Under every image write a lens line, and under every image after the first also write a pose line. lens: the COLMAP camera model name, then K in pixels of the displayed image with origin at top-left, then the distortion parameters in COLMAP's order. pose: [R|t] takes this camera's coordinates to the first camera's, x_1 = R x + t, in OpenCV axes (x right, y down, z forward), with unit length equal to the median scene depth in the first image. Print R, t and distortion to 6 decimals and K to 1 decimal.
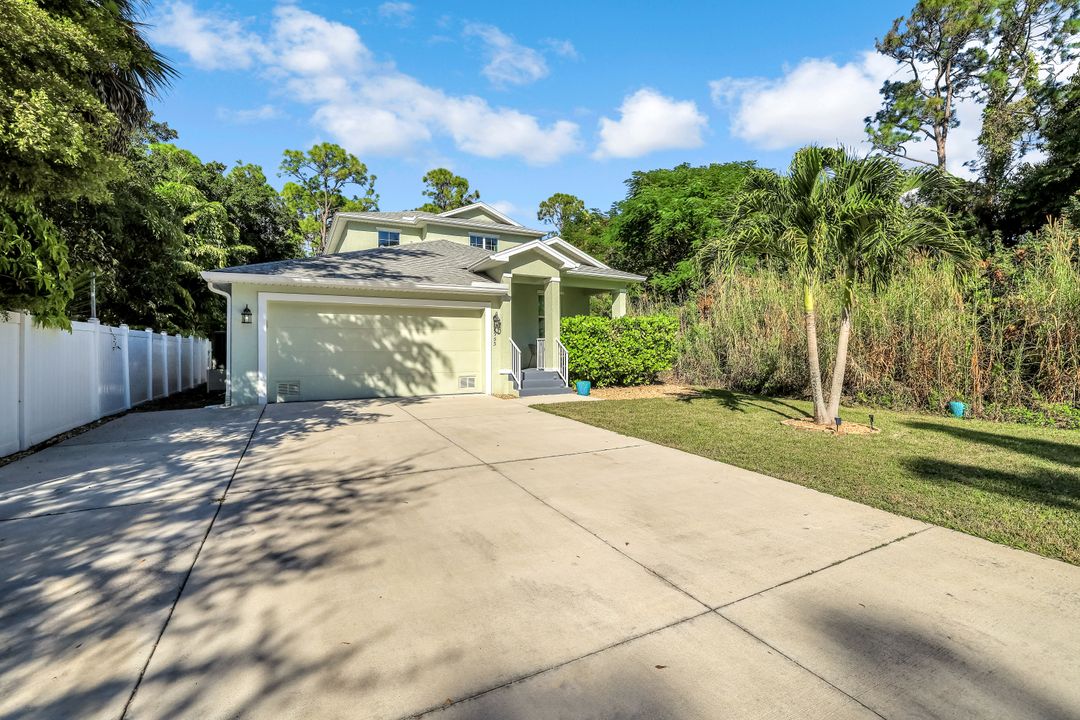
lens RADIAL K [[471.0, 0, 540.6], [0, 471.0, 364.3], [0, 0, 1]] dist [-0.043149, 0.014638]
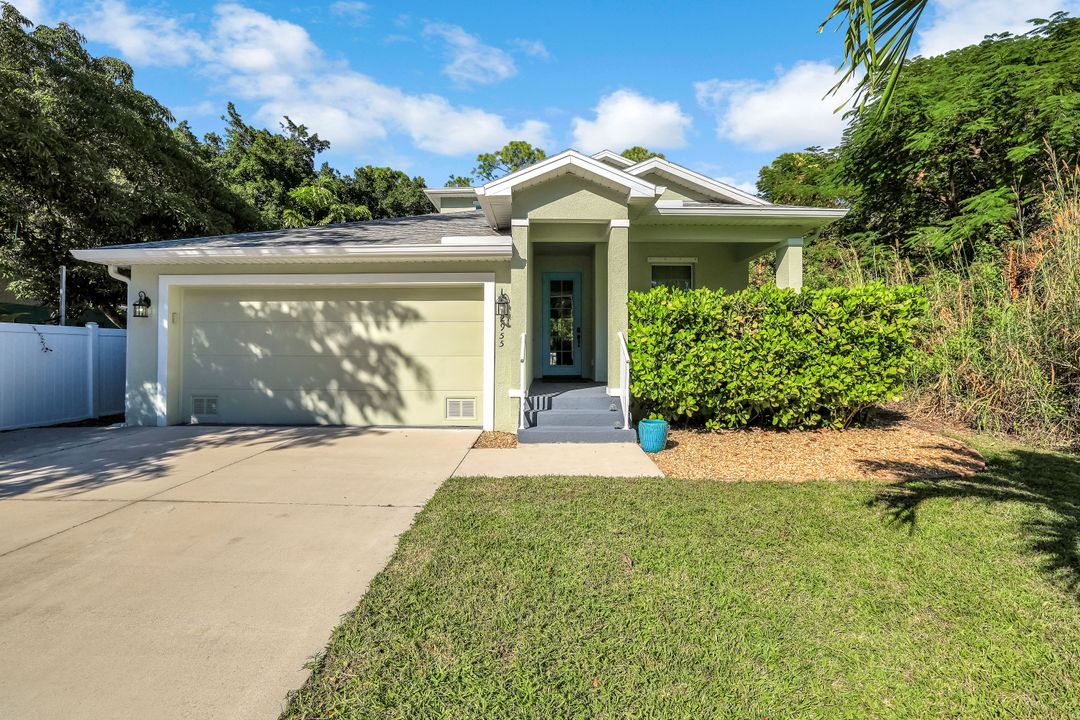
lens RADIAL K [[471.0, 0, 540.6], [0, 471.0, 364.3], [0, 0, 1]] dist [-0.043149, 0.014638]
pose [[0.874660, 0.016382, -0.484461, 0.238172], [-0.018773, 0.999824, -0.000084, -0.021356], [0.484374, 0.009169, 0.874813, 0.551226]]
